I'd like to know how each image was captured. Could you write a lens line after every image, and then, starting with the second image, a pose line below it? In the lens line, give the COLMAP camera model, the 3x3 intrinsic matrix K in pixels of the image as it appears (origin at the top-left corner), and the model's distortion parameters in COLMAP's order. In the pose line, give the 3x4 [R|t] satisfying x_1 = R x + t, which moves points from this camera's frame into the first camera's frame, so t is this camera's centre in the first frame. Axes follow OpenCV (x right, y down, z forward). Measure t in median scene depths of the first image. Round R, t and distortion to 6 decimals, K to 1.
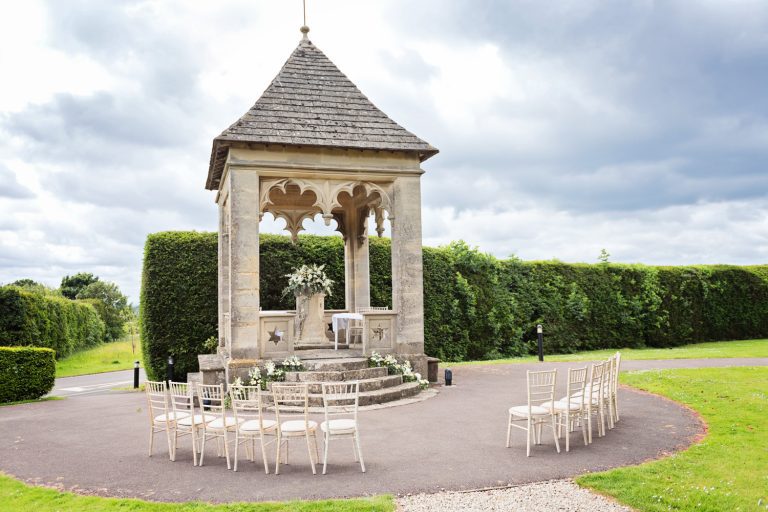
lens RADIAL K [[551.0, 0, 319.7], [0, 551.0, 283.2], [0, 0, 1]] dist [0.001305, -0.001191]
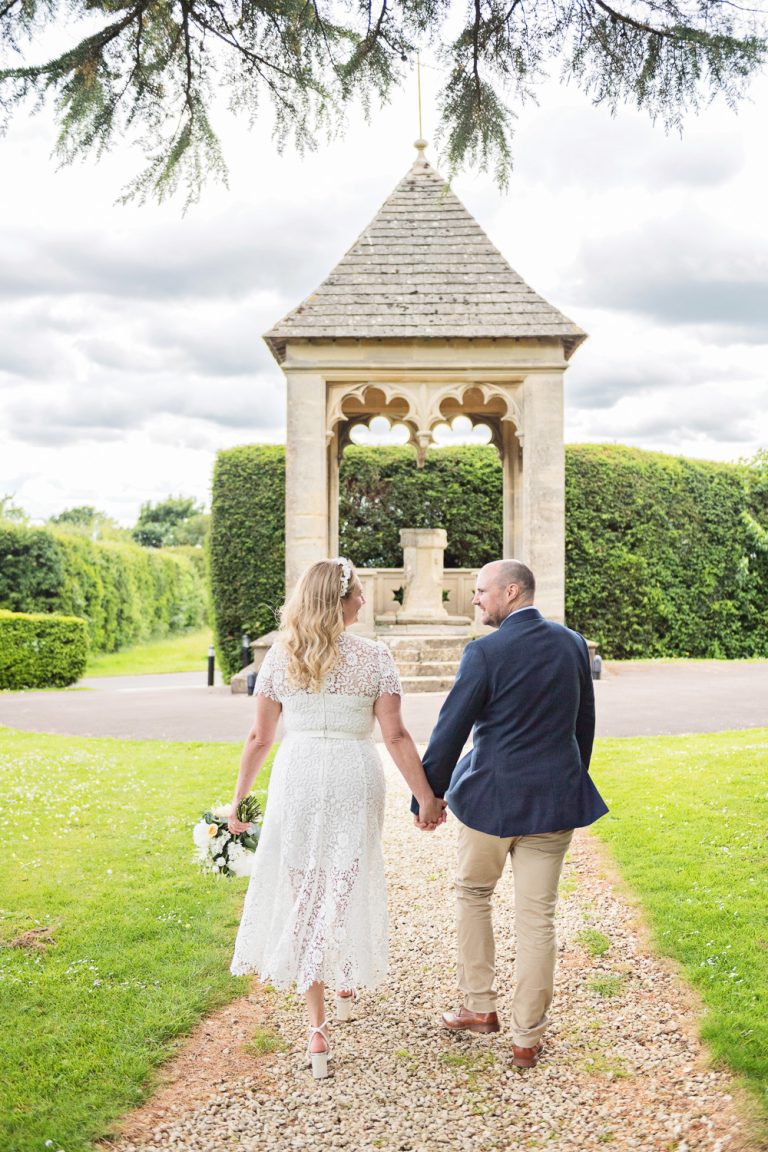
lens RADIAL K [[1213.0, 0, 384.0], [0, 1213.0, 576.0], [0, 0, 1]] dist [-0.018562, -0.007113]
pose [[0.969113, 0.016396, -0.246073, 0.326959], [-0.004054, 0.998712, 0.050582, -0.017805], [0.246585, -0.048022, 0.967931, -0.487069]]
